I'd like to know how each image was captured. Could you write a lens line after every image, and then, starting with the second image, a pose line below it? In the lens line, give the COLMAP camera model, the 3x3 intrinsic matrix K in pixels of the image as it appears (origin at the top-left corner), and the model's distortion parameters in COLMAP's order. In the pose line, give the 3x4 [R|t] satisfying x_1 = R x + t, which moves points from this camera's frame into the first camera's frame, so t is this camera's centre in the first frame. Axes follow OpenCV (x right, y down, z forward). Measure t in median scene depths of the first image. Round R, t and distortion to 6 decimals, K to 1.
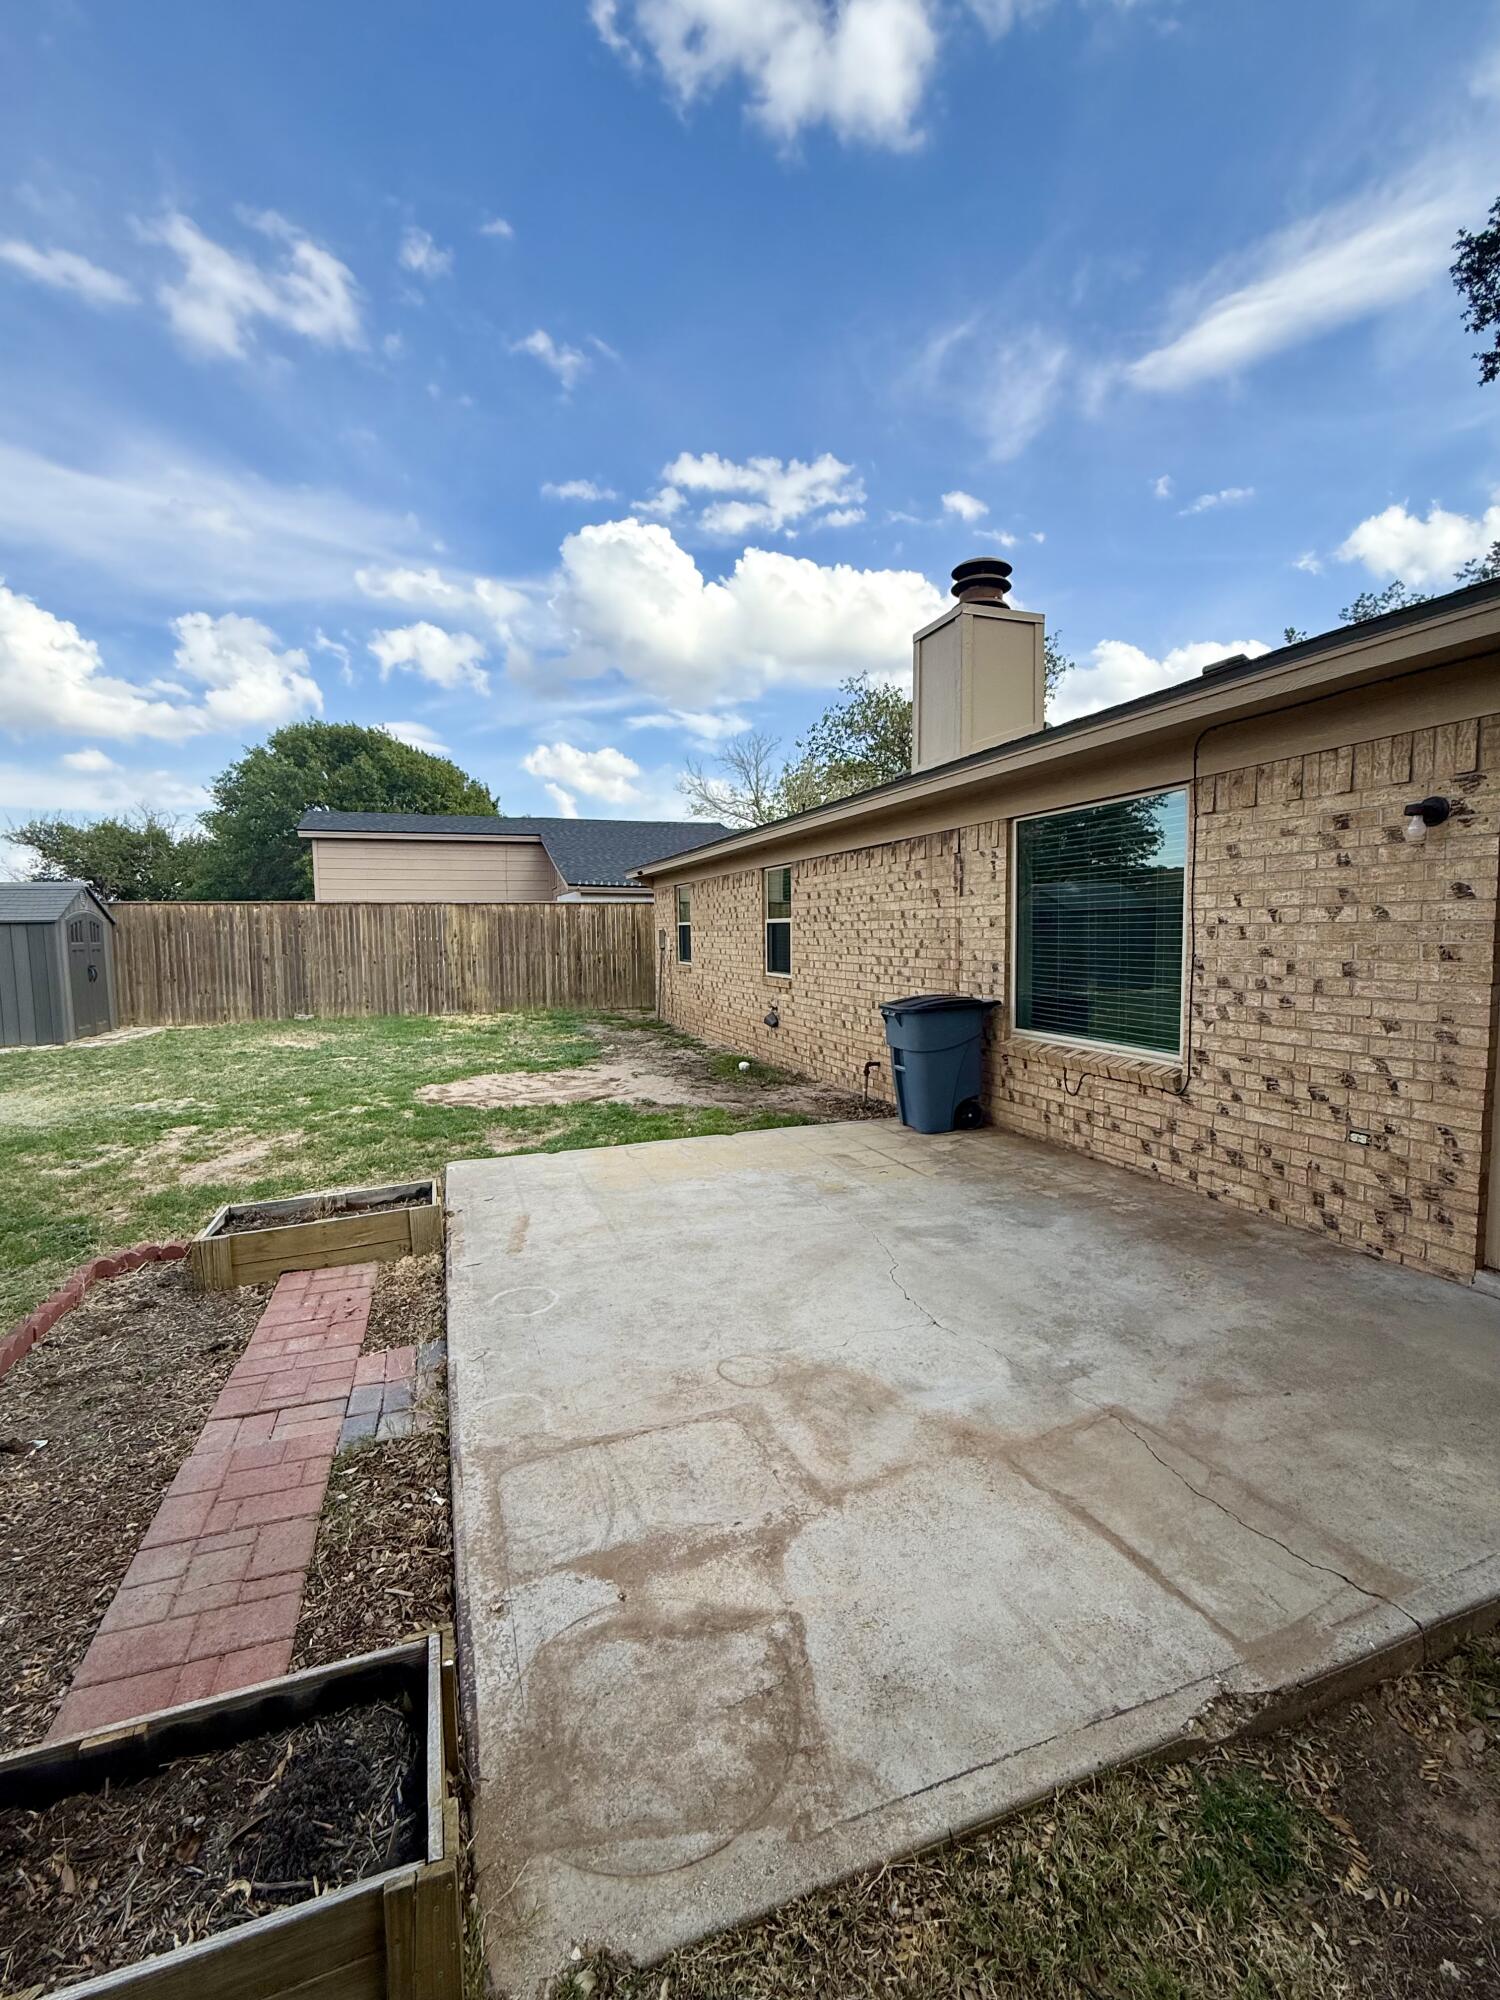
lens RADIAL K [[862.3, 0, 750.0], [0, 862.3, 1000.0], [0, 0, 1]] dist [0.000208, 0.000602]
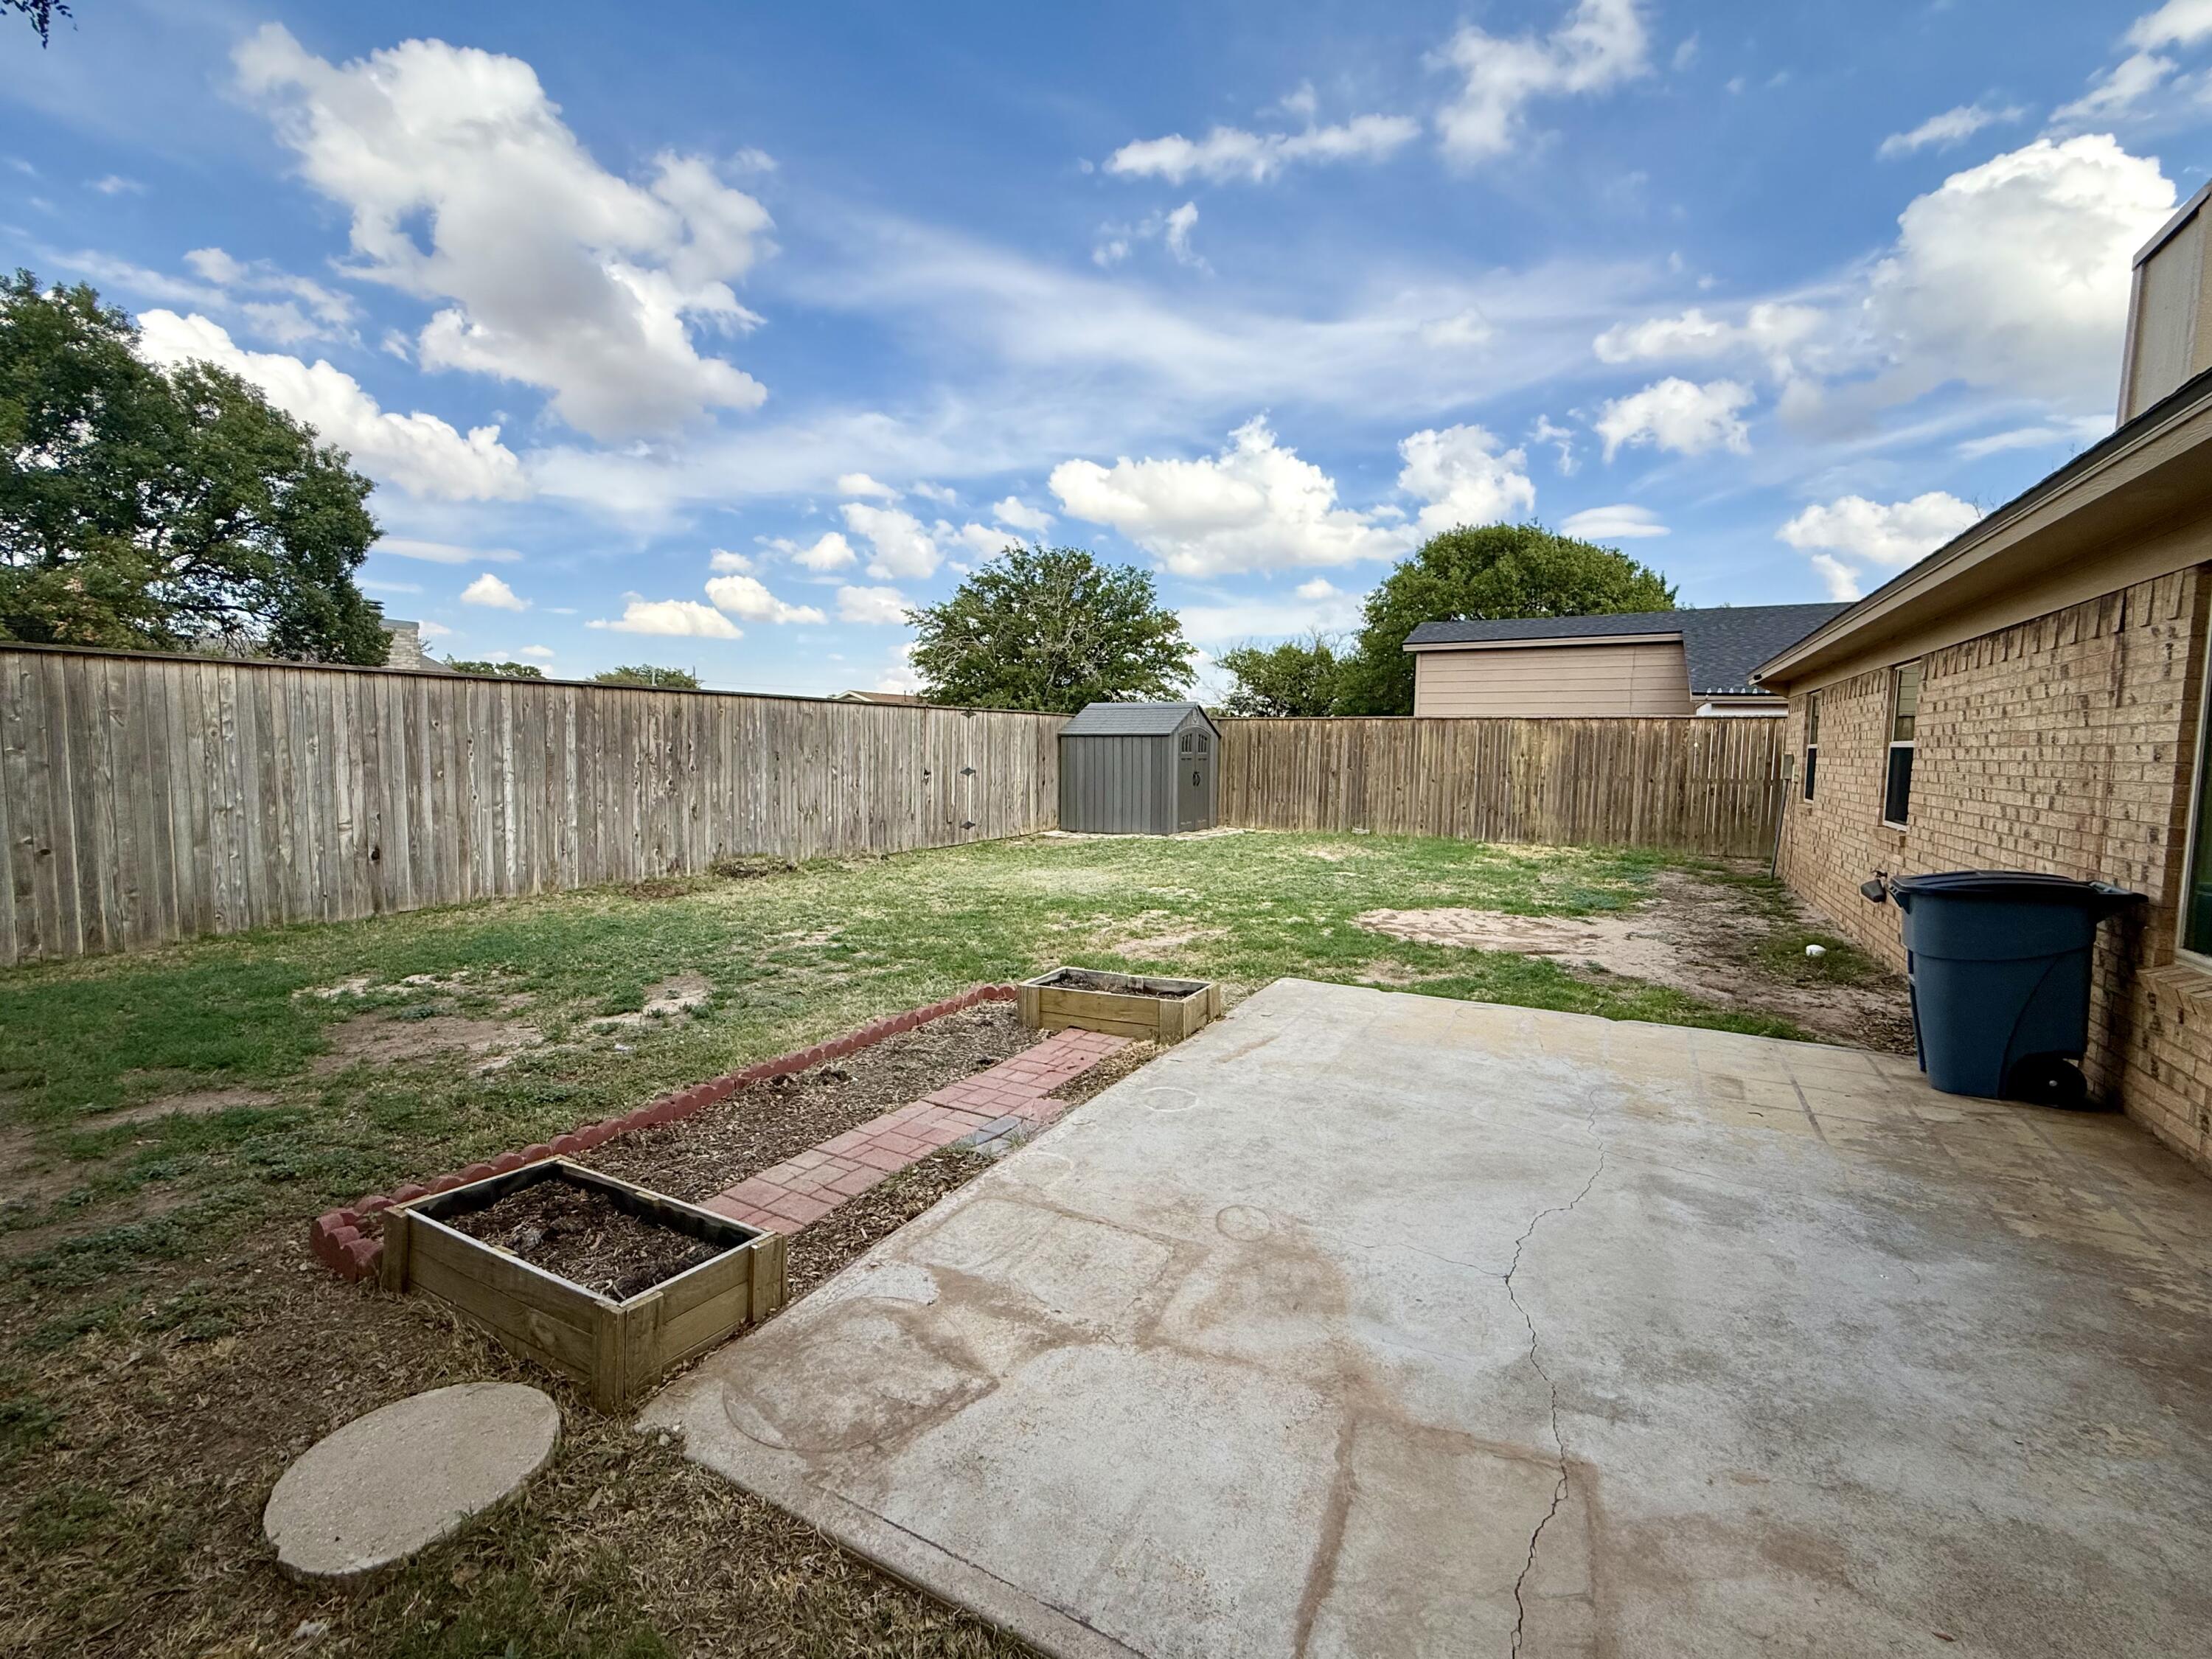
lens RADIAL K [[953.7, 0, 1106.0], [0, 953.7, 829.5], [0, 0, 1]] dist [0.000208, 0.000602]
pose [[0.663746, 0.084562, -0.743163, 0.306359], [-0.080397, 0.995898, 0.041514, -0.013014], [0.743625, 0.032194, 0.667822, 0.088068]]
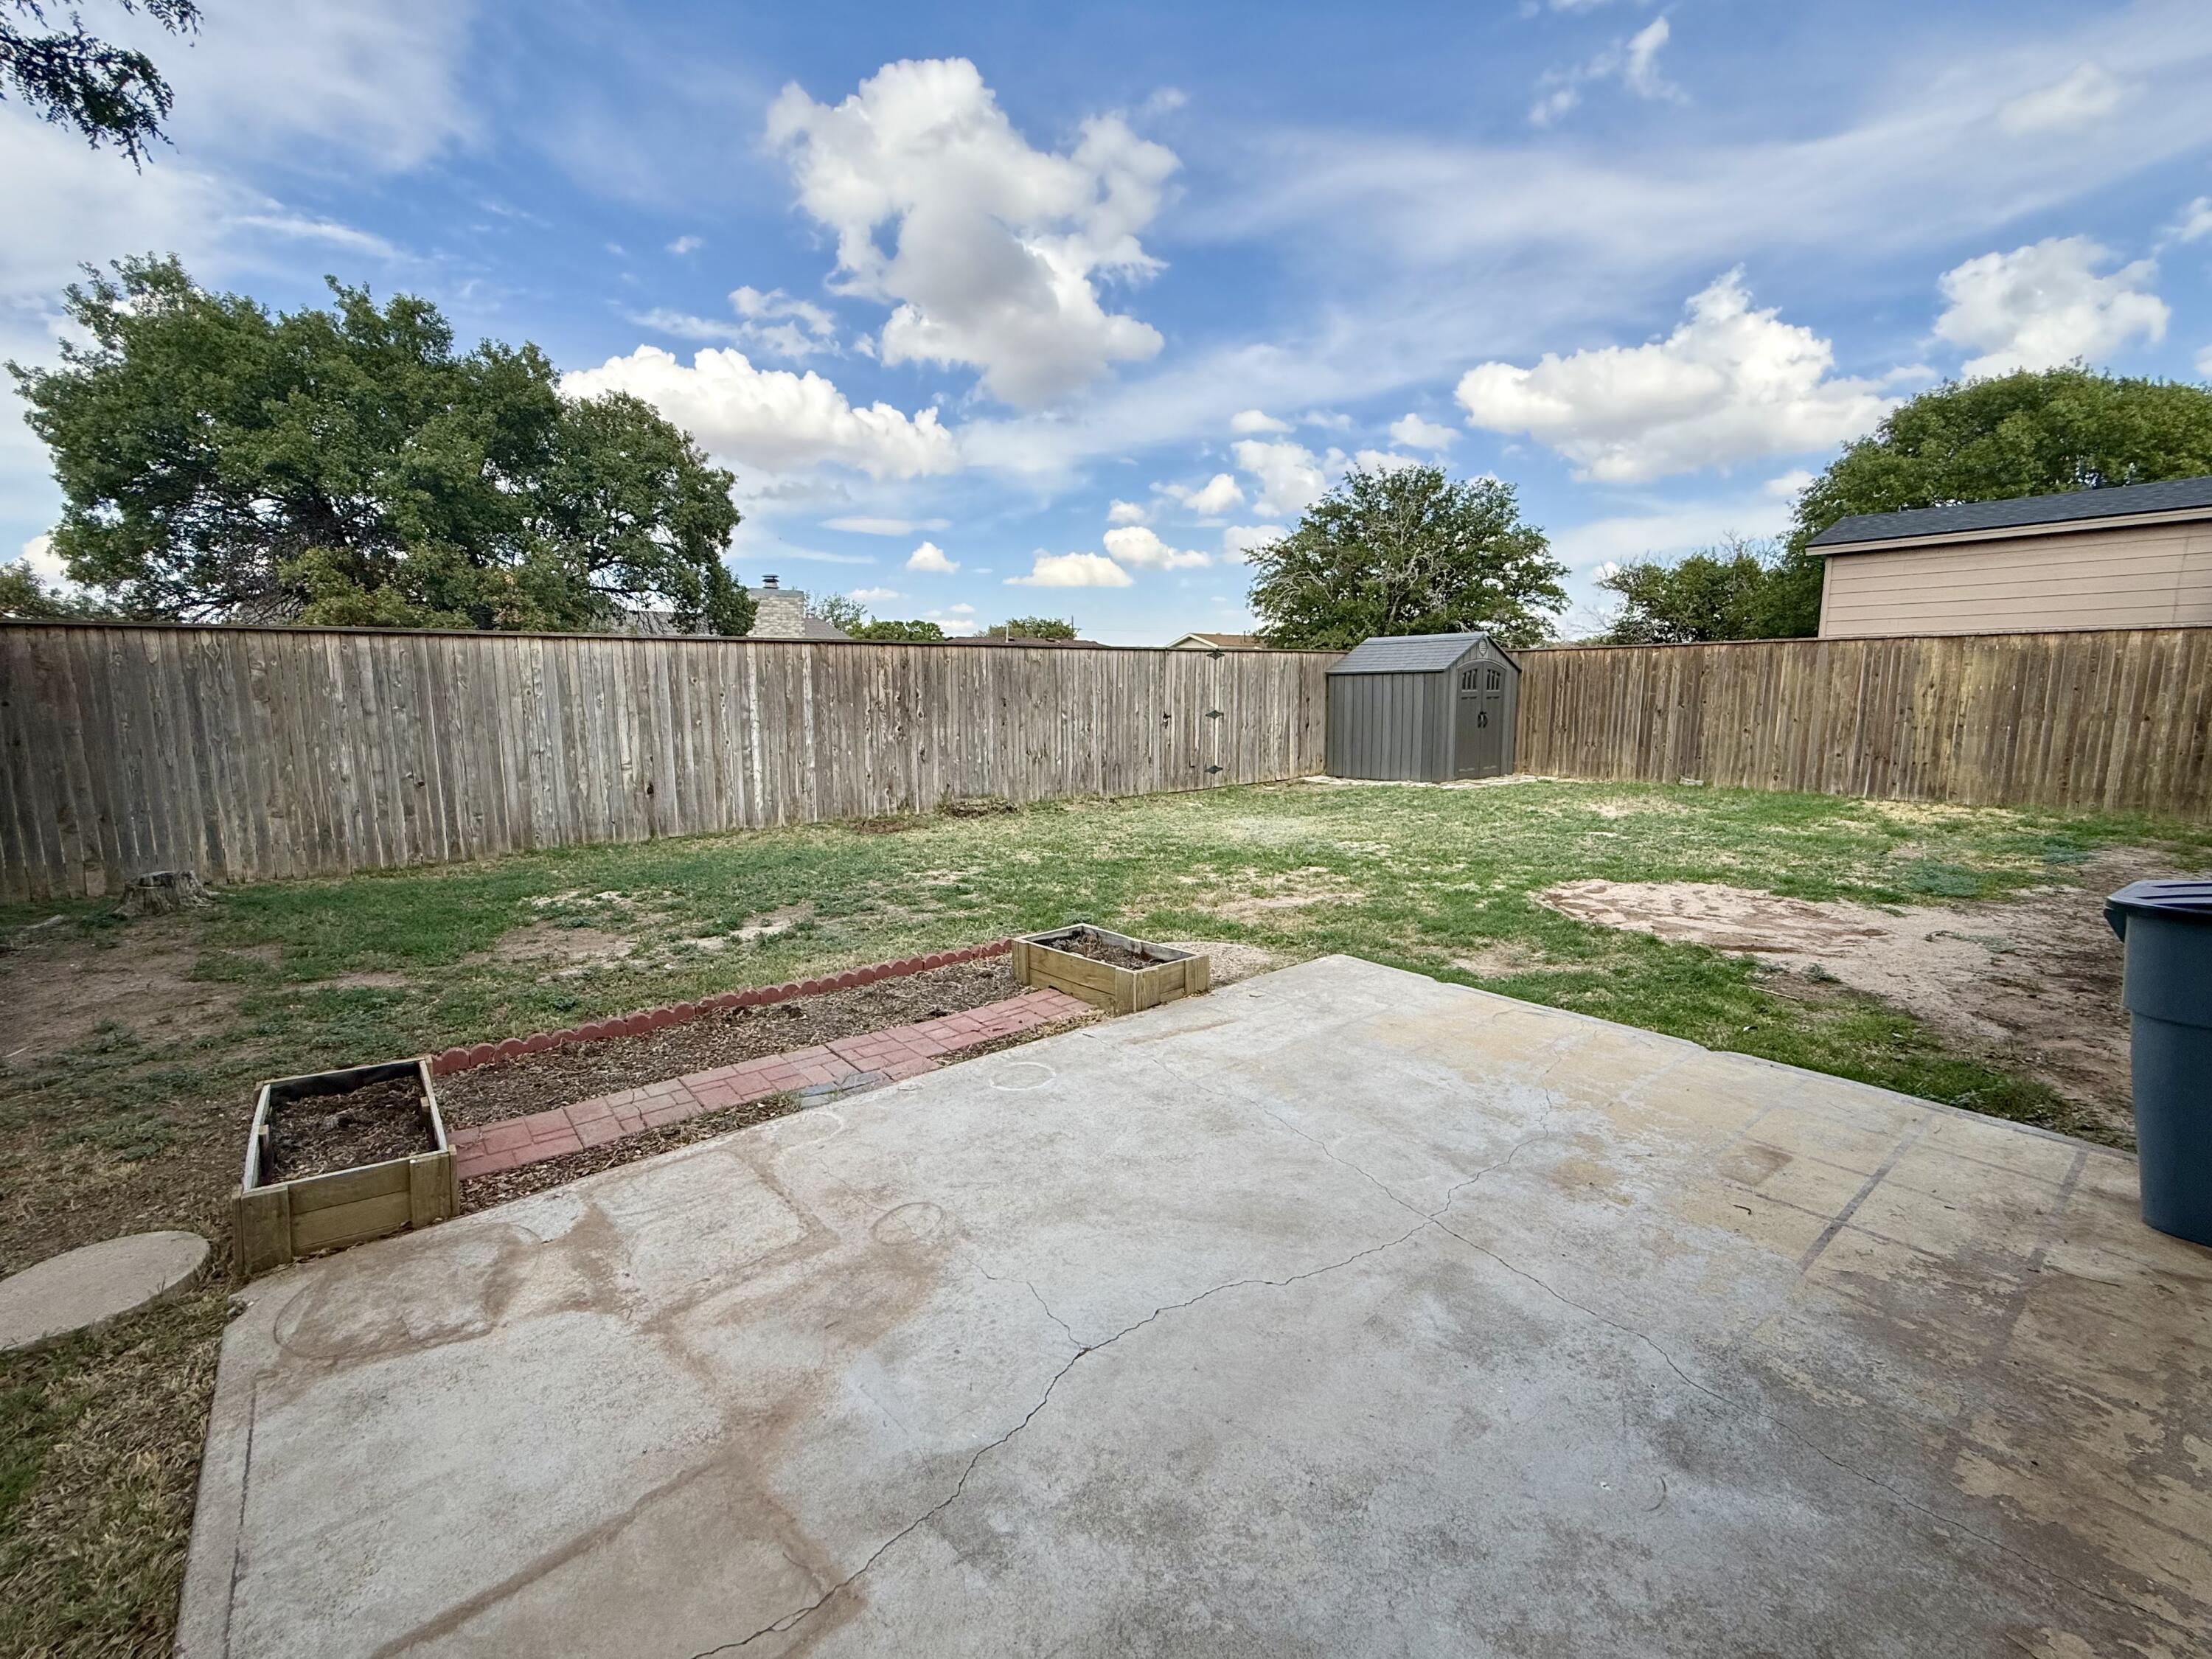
lens RADIAL K [[953.7, 0, 1106.0], [0, 953.7, 829.5], [0, 0, 1]] dist [0.000208, 0.000602]
pose [[0.333369, 0.149334, -0.930894, 0.430314], [-0.071315, 0.988541, 0.133043, -0.047043], [0.940095, 0.022035, 0.340199, 0.414092]]
